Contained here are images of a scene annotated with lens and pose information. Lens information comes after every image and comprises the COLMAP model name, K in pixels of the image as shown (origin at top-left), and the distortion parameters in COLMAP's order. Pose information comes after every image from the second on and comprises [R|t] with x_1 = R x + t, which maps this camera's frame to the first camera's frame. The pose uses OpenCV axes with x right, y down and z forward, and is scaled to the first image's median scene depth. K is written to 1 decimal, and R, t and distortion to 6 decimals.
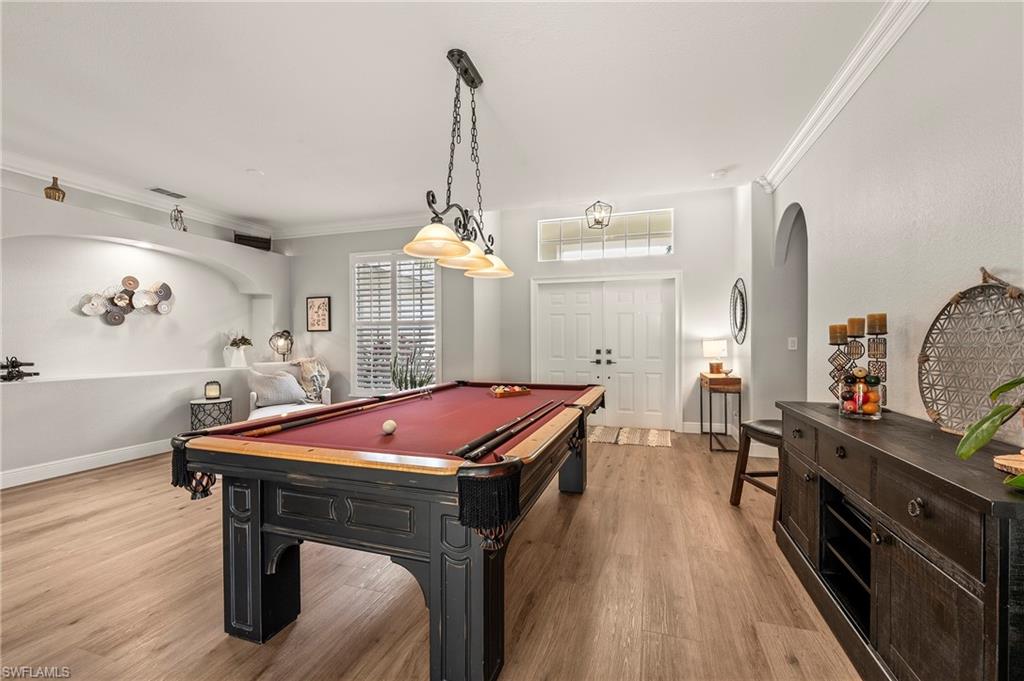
lens RADIAL K [[411.4, 0, 516.4], [0, 411.4, 342.1], [0, 0, 1]] dist [-0.007996, -0.000136]
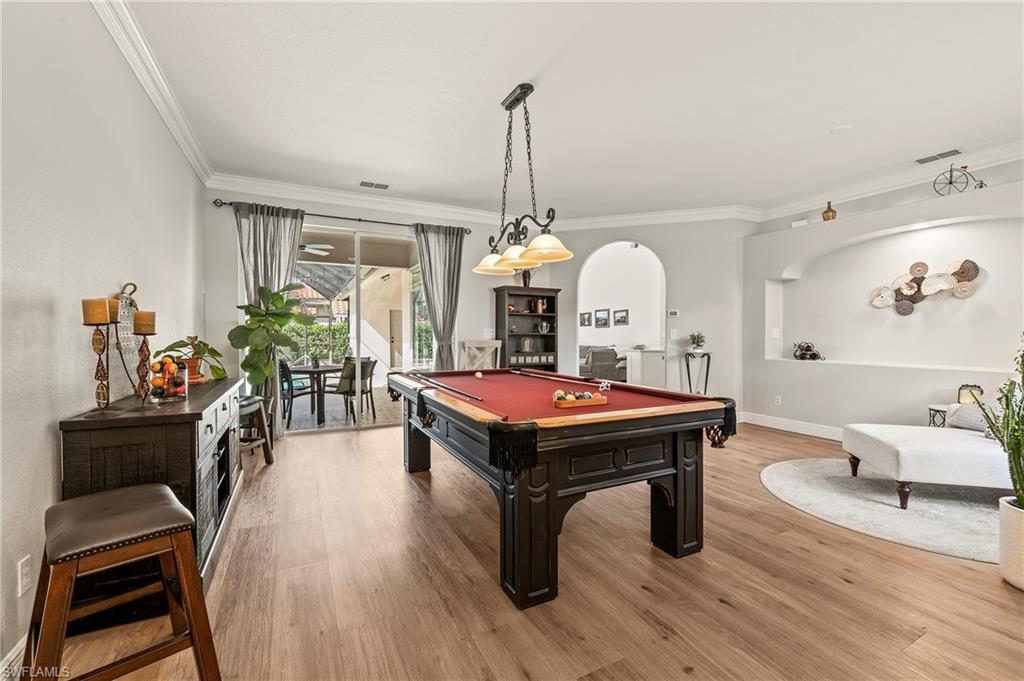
lens RADIAL K [[434.8, 0, 516.2], [0, 434.8, 337.0], [0, 0, 1]] dist [-0.001708, -0.000159]
pose [[-0.701434, 0.008530, -0.712684, 0.431094], [0.003397, 0.999957, 0.008625, -0.000685], [0.712727, 0.003629, -0.701433, 1.060202]]
